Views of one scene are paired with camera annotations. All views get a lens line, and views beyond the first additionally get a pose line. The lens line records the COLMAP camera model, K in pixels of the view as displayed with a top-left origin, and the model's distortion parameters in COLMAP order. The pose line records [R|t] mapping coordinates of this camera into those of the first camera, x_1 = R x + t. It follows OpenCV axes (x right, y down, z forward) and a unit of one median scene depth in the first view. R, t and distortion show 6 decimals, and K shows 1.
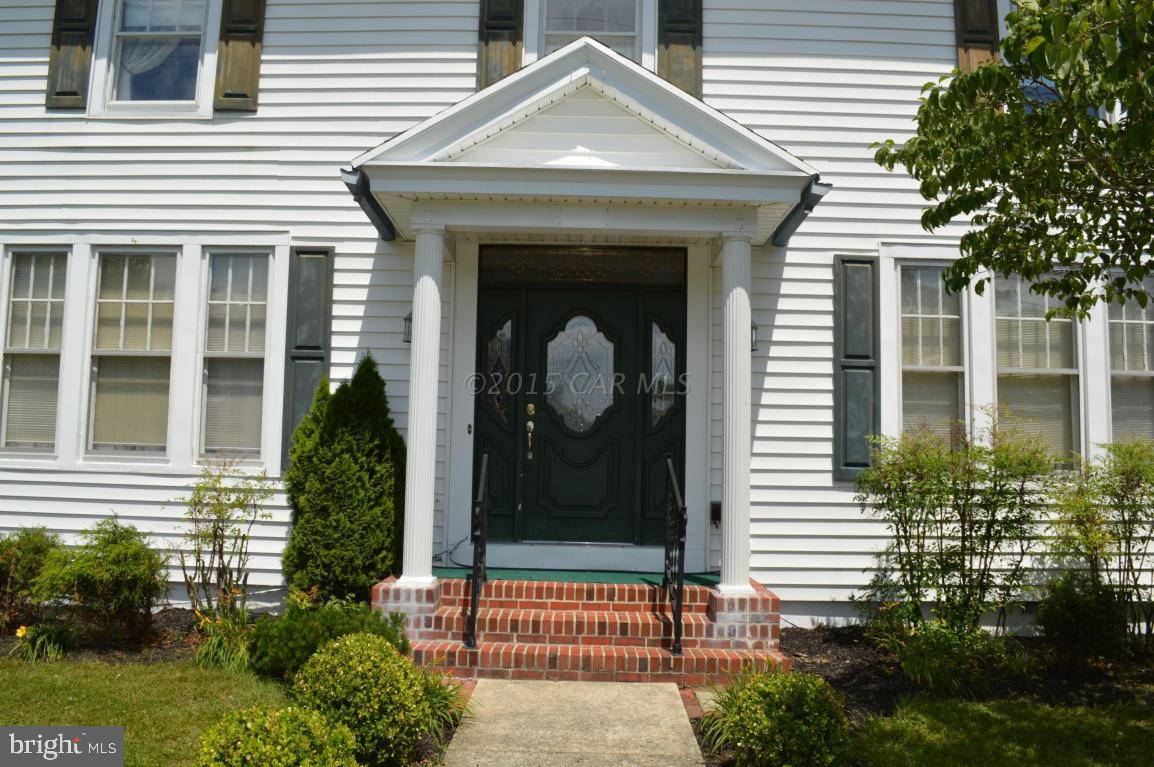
lens RADIAL K [[914.2, 0, 577.0], [0, 914.2, 383.5], [0, 0, 1]] dist [-0.084736, 0.013624]
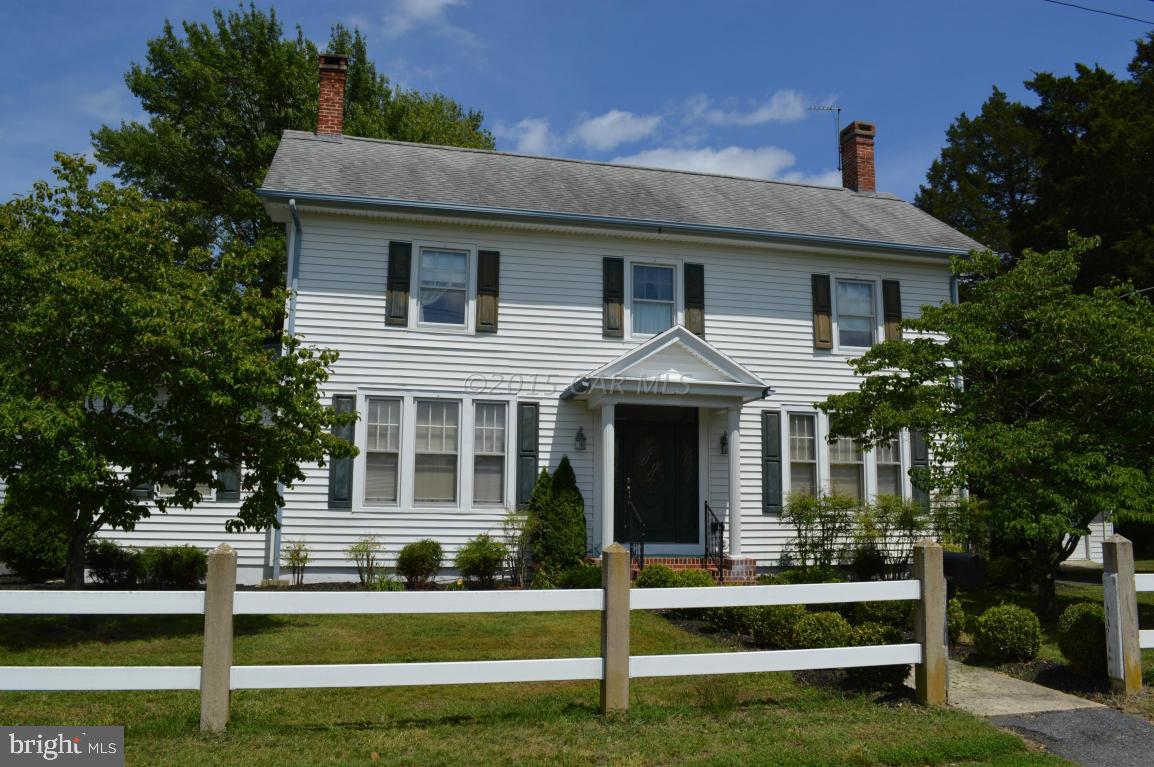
lens RADIAL K [[914.2, 0, 577.0], [0, 914.2, 383.5], [0, 0, 1]] dist [-0.084736, 0.013624]
pose [[0.971682, 0.022364, 0.235230, -0.677308], [-0.011085, 0.998729, -0.049163, -0.091616], [-0.236031, 0.045163, 0.970695, -1.049829]]
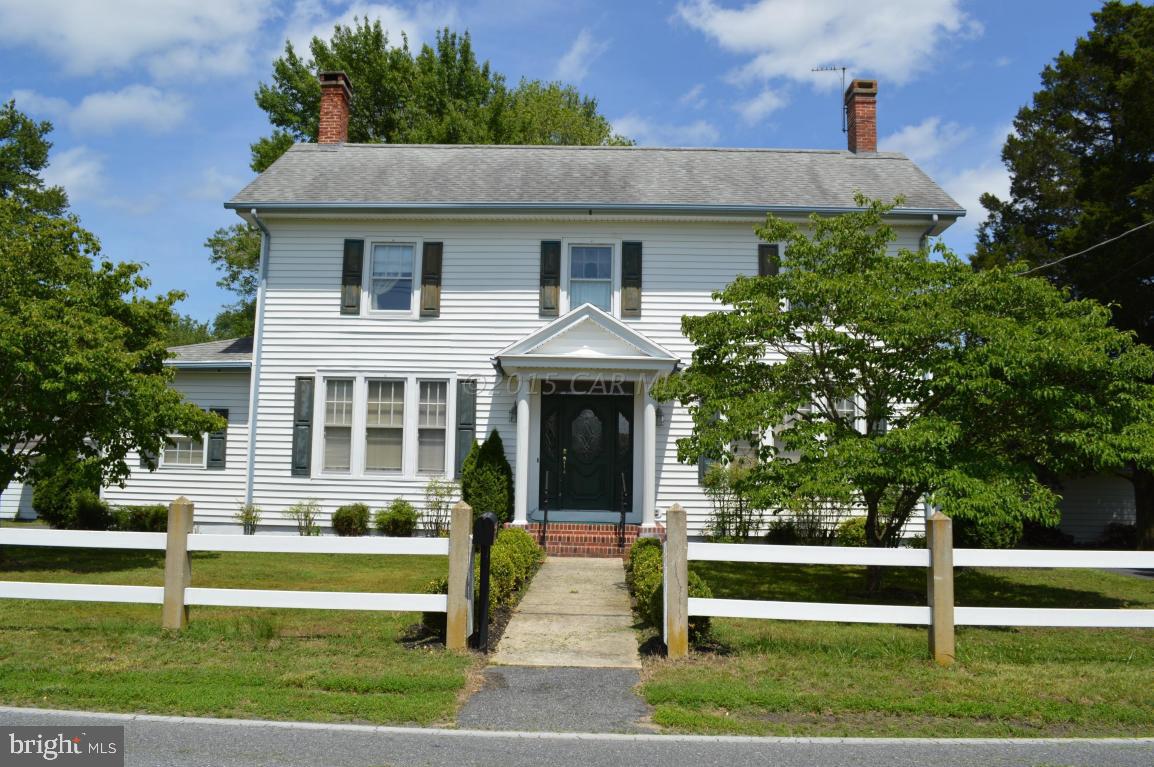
lens RADIAL K [[914.2, 0, 577.0], [0, 914.2, 383.5], [0, 0, 1]] dist [-0.084736, 0.013624]
pose [[0.999821, -0.003728, -0.018556, 0.022360], [0.003368, 0.999807, -0.019379, -0.095593], [0.018624, 0.019313, 0.999640, -1.258341]]
